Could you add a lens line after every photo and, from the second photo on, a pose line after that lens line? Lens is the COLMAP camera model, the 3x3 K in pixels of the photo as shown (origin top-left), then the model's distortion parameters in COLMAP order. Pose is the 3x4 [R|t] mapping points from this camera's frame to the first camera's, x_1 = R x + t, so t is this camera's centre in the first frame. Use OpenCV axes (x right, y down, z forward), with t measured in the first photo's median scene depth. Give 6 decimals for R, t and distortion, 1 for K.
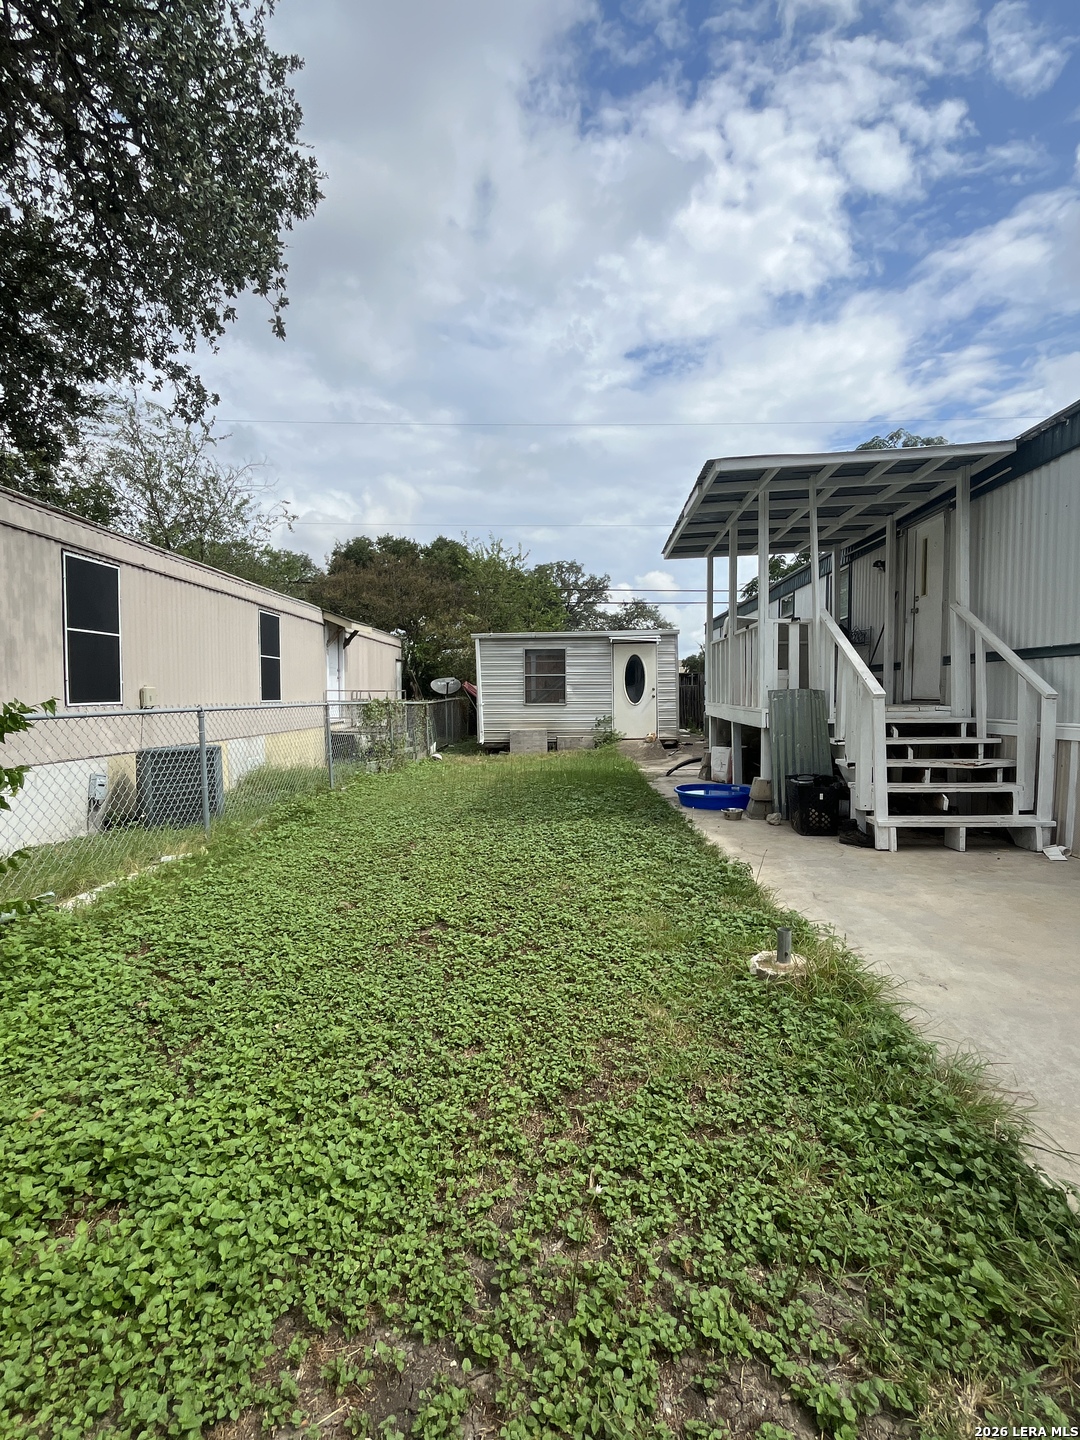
lens RADIAL K [[642.5, 0, 540.0], [0, 642.5, 720.0], [0, 0, 1]] dist [-0.002983, -0.000279]
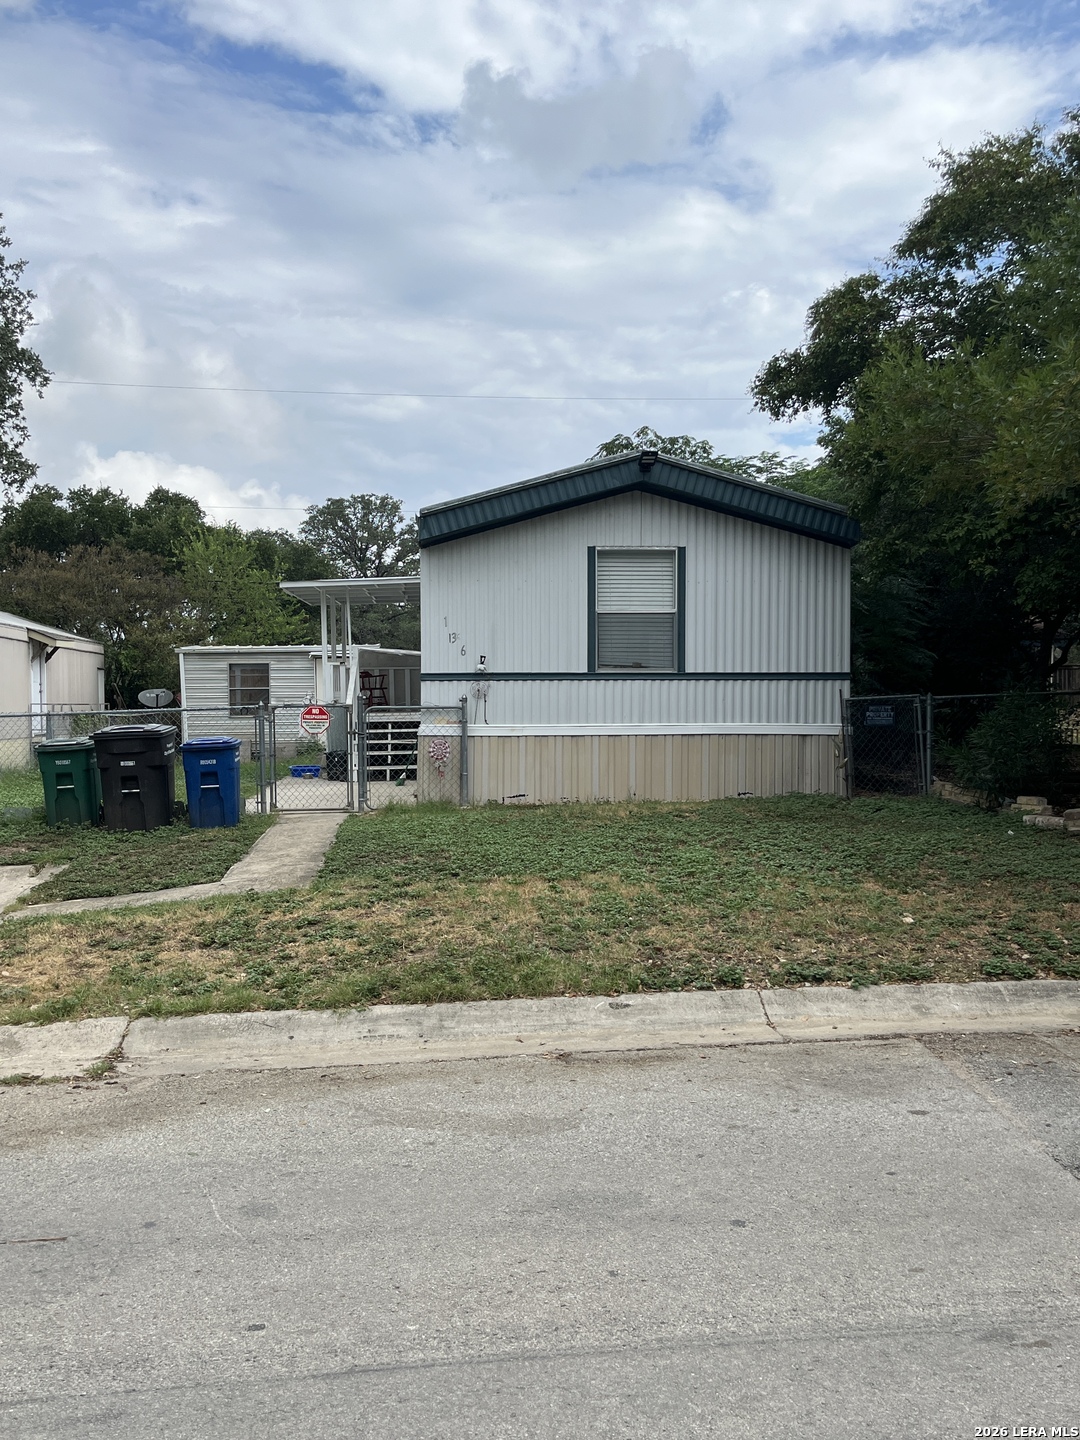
lens RADIAL K [[1262.2, 0, 540.0], [0, 1262.2, 720.0], [0, 0, 1]] dist [0.113374, -0.269148]
pose [[0.992825, -0.001727, 0.119565, 0.244695], [0.005275, 0.999555, -0.029365, 0.046868], [-0.119462, 0.029785, 0.992392, -1.162505]]
